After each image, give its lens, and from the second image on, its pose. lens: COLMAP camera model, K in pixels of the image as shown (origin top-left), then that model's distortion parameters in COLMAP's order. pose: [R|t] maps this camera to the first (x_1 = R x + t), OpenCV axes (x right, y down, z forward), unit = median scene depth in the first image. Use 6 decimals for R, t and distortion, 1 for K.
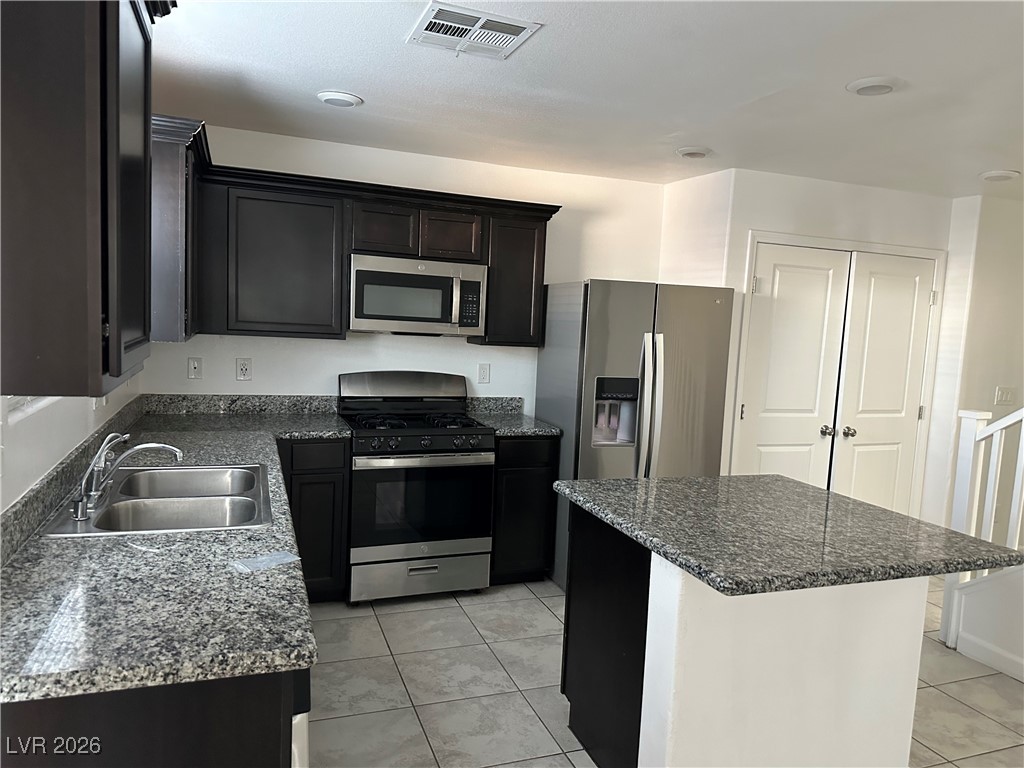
lens RADIAL K [[717.5, 0, 516.6], [0, 717.5, 387.3], [0, 0, 1]] dist [0.073017, -0.092330]
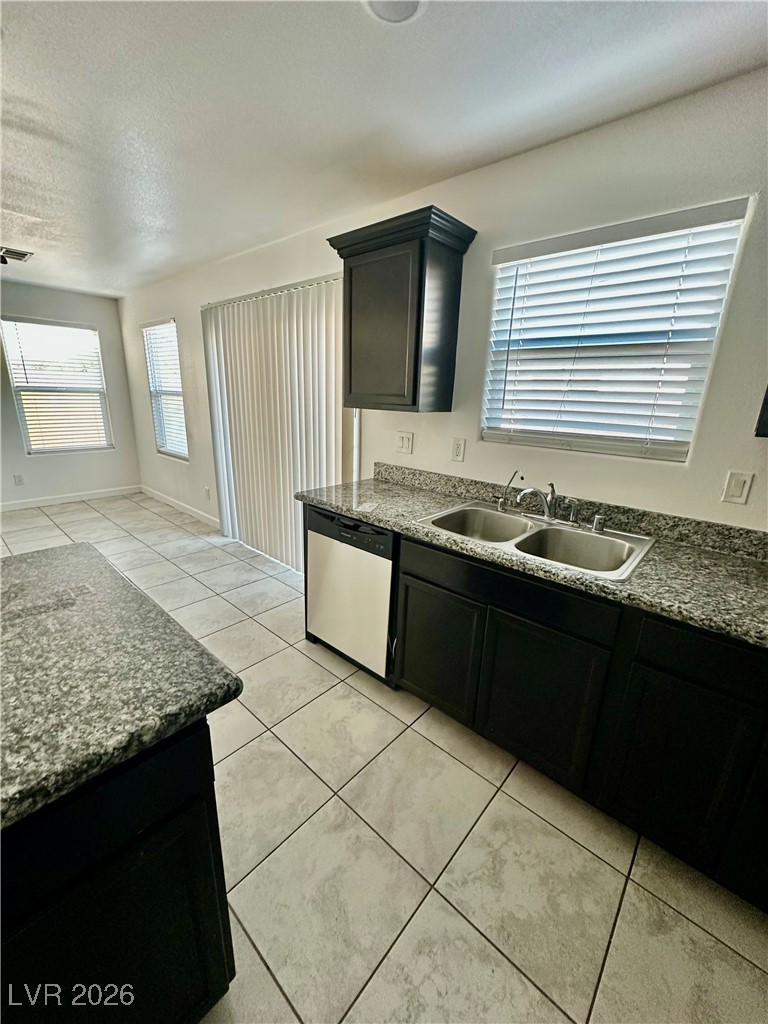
lens RADIAL K [[406.8, 0, 387.6], [0, 406.8, 511.5], [0, 0, 1]] dist [-0.004894, 0.000162]
pose [[-0.878111, 0.057622, -0.474974, 0.068276], [-0.119886, 0.934554, 0.335018, -0.065941], [0.463193, 0.351126, -0.813734, 0.932162]]
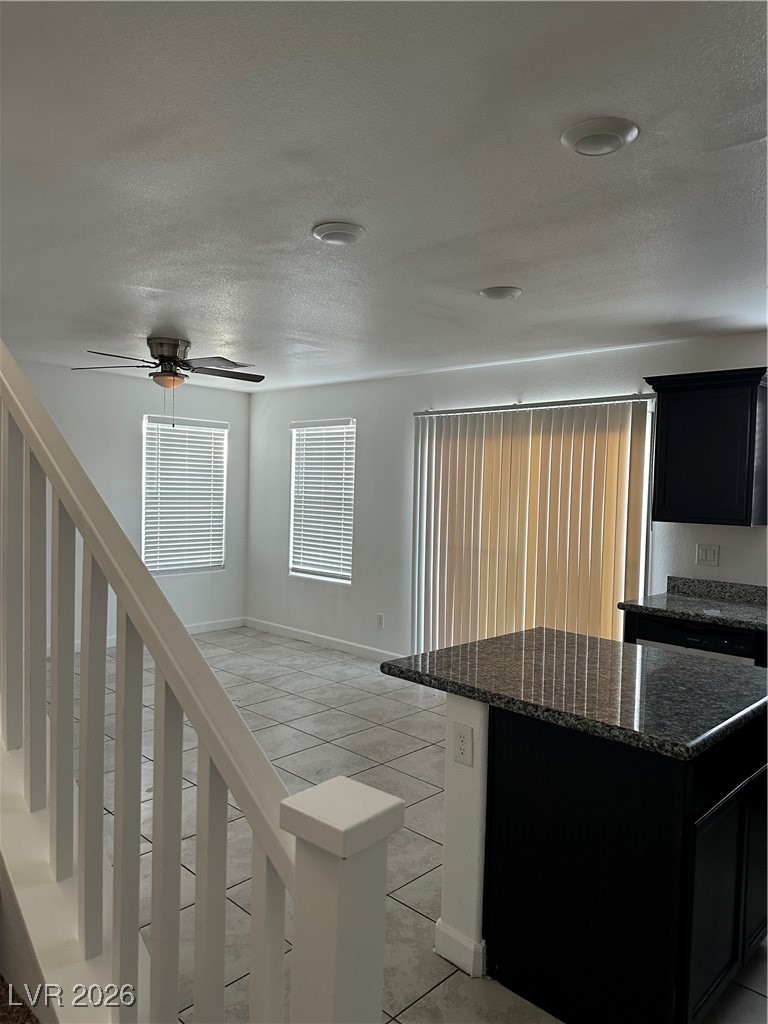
lens RADIAL K [[717.5, 0, 382.5], [0, 717.5, 513.9], [0, 0, 1]] dist [0.073017, -0.092330]
pose [[-0.899572, -0.054257, -0.433389, 0.716088], [-0.110524, 0.988238, 0.105691, -0.083346], [0.422557, 0.142976, -0.894988, 1.184156]]
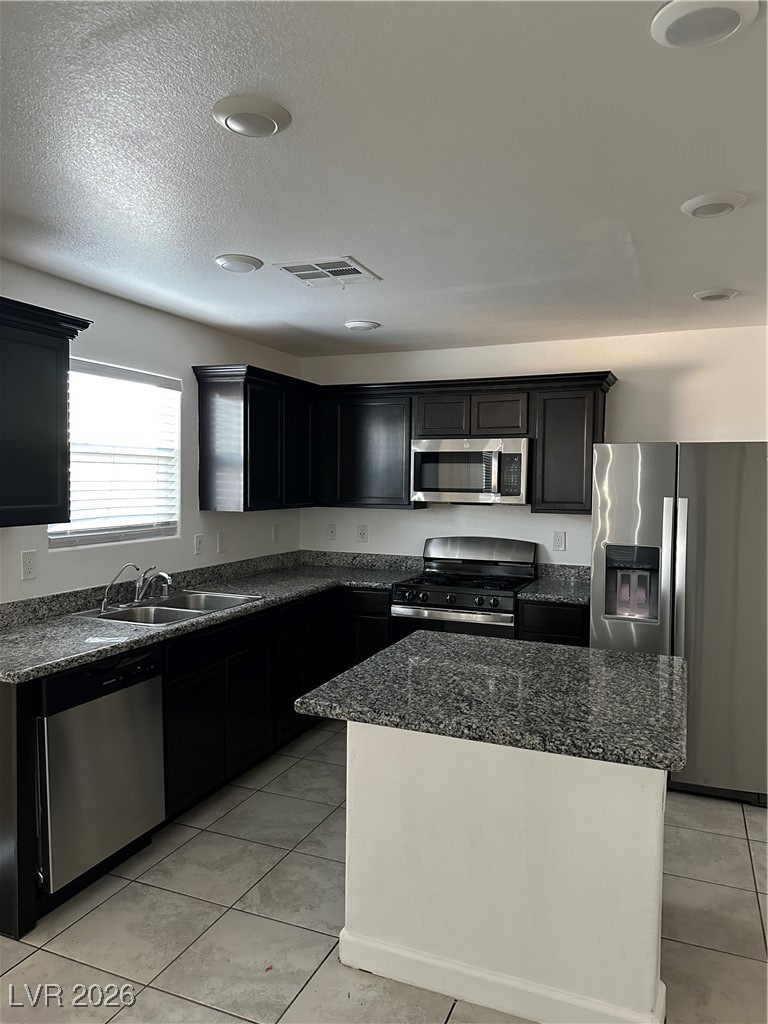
lens RADIAL K [[717.5, 0, 379.8], [0, 717.5, 507.2], [0, 0, 1]] dist [0.073017, -0.092330]
pose [[0.729185, -0.014396, -0.684166, 0.588006], [-0.039041, 0.997275, -0.062594, 0.008700], [0.683203, 0.072353, 0.726636, 0.096603]]
